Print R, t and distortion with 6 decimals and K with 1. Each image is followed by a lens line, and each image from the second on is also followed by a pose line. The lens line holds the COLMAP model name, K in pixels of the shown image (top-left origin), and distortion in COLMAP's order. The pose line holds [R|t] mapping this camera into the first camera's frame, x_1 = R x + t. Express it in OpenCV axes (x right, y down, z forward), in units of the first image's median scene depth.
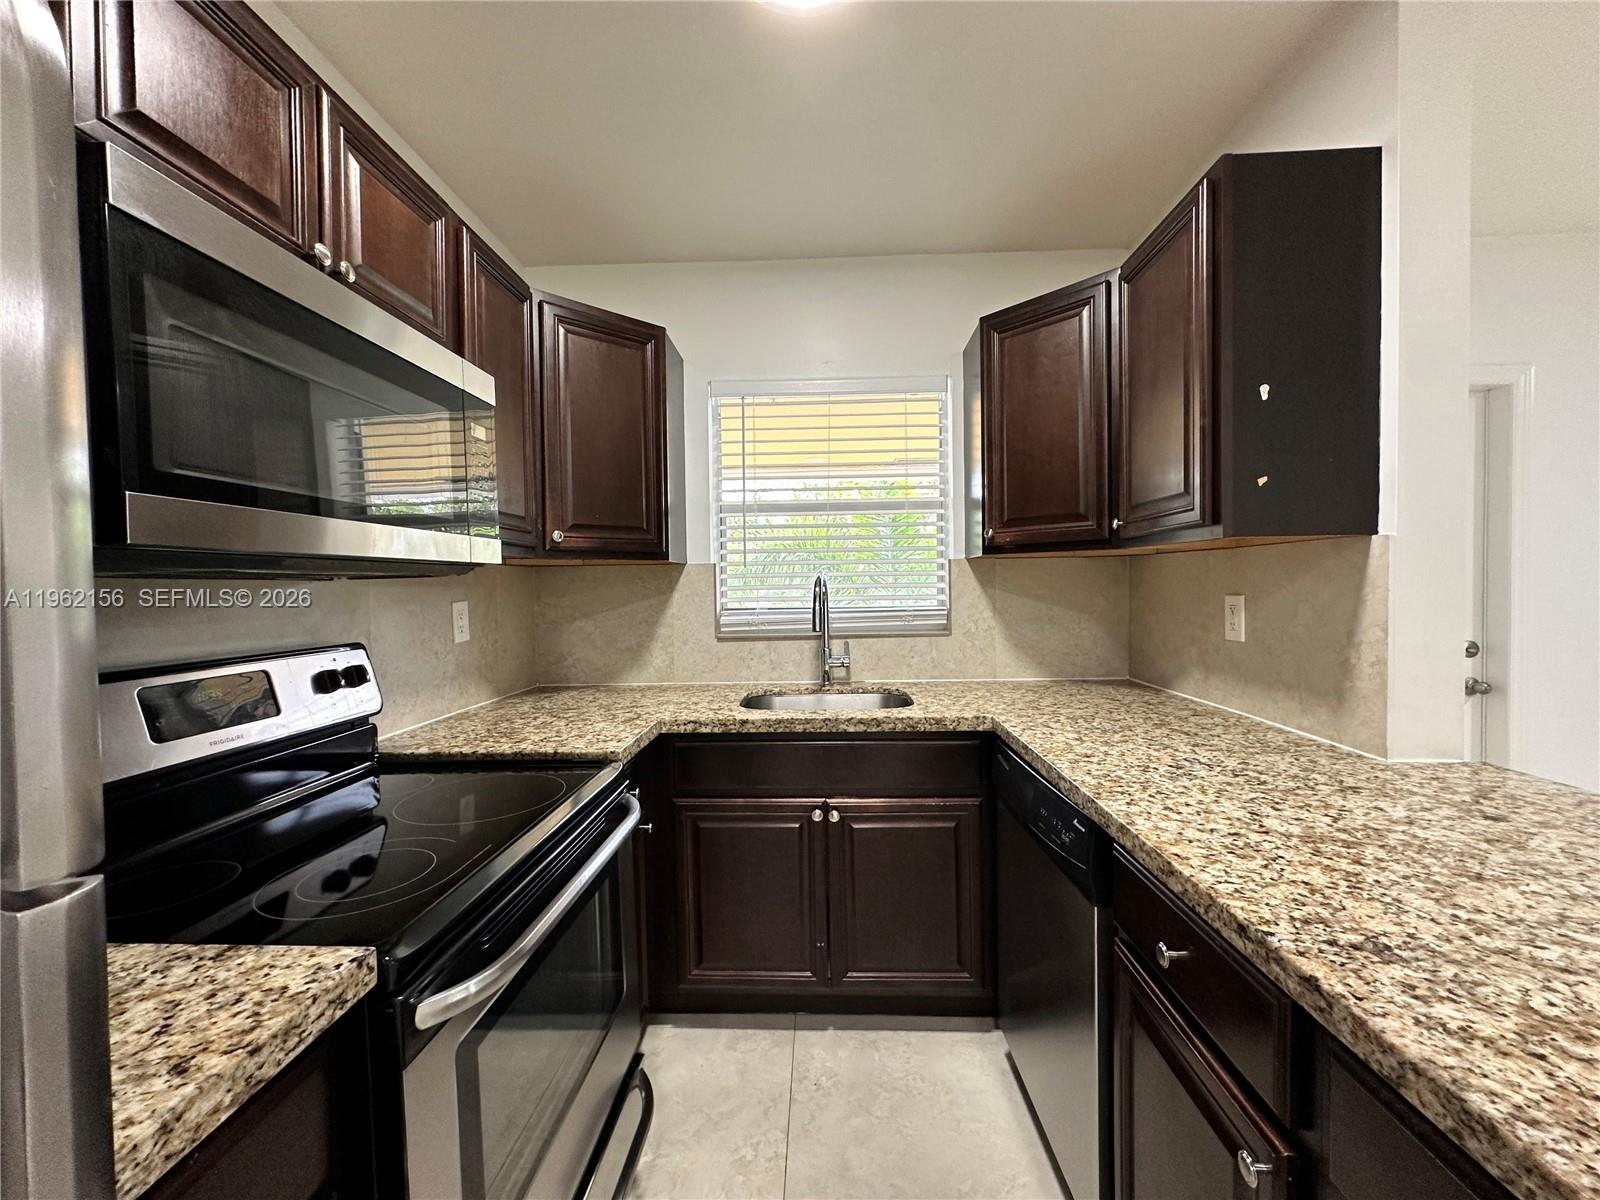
lens RADIAL K [[637.7, 0, 798.8], [0, 637.7, 599.5], [0, 0, 1]] dist [-0.003313, 0.000703]
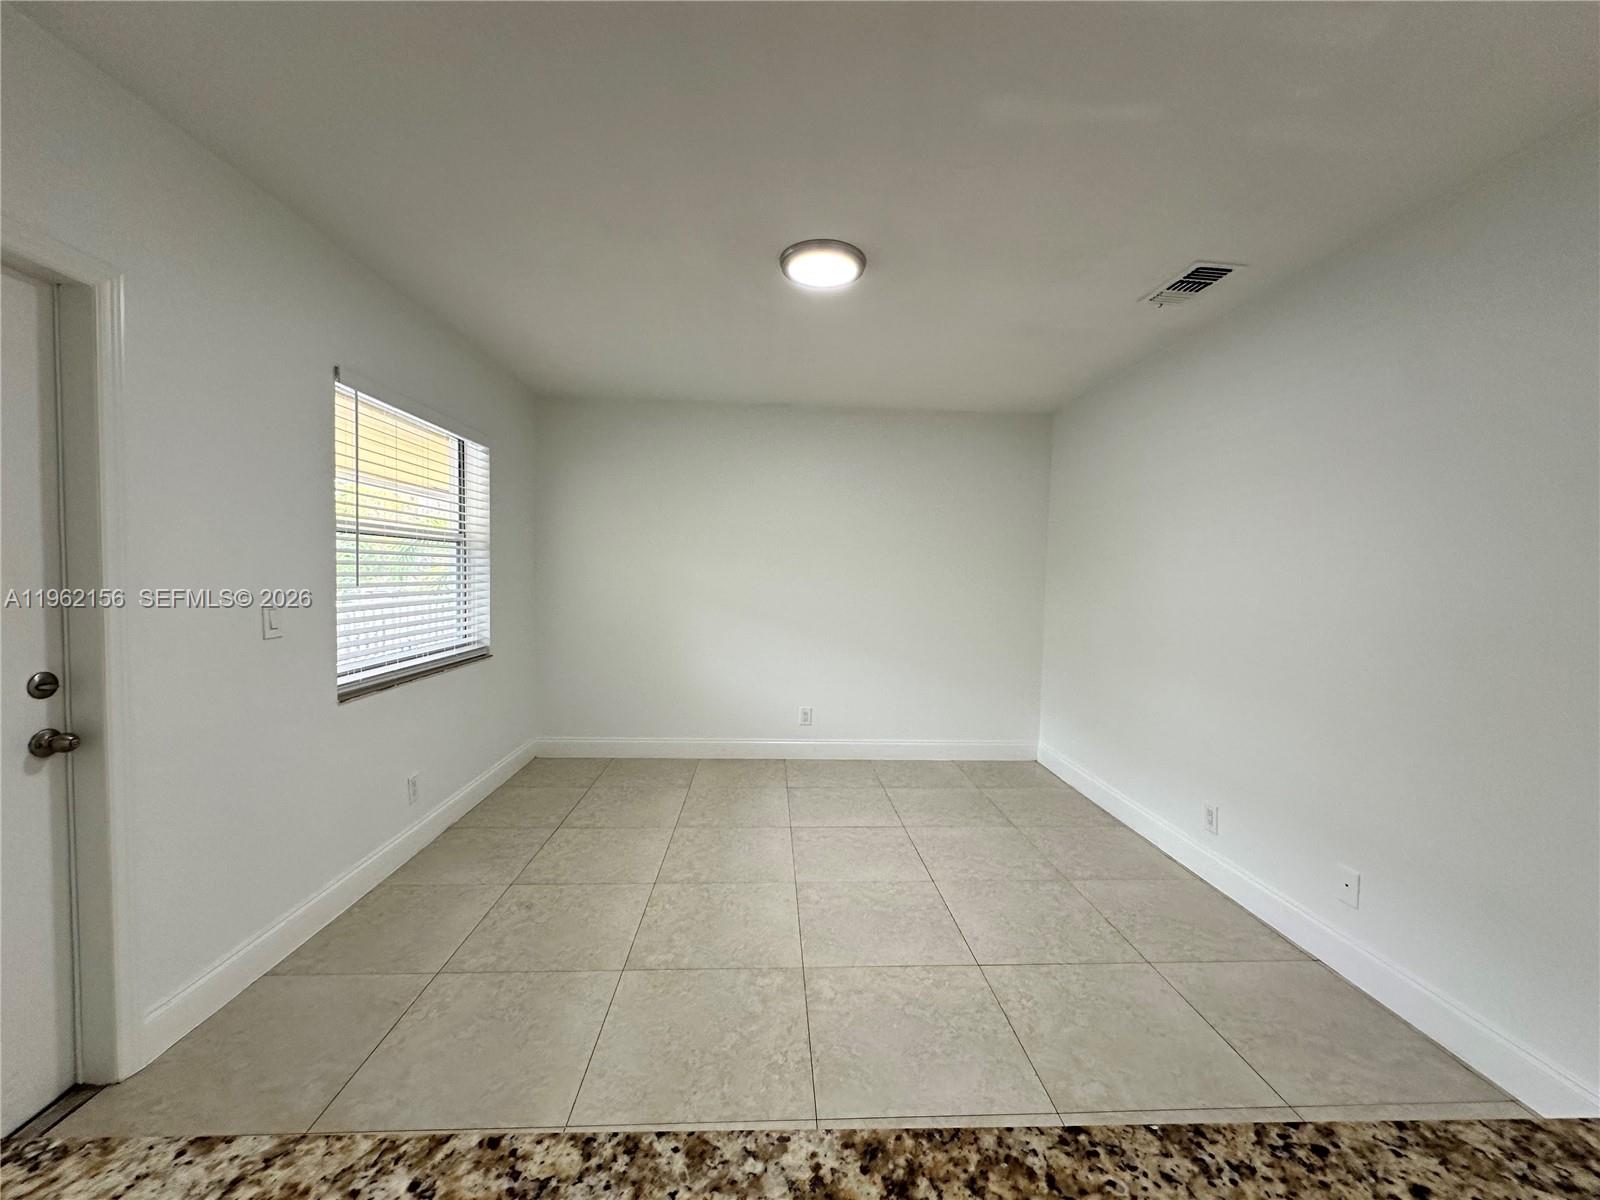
lens RADIAL K [[637.7, 0, 799.4], [0, 637.7, 599.4], [0, 0, 1]] dist [-0.003313, 0.000703]
pose [[-0.088219, -0.036502, 0.995432, 0.433648], [-0.000069, 0.999329, 0.036639, -0.037634], [-0.996101, 0.003163, -0.088162, 0.364318]]
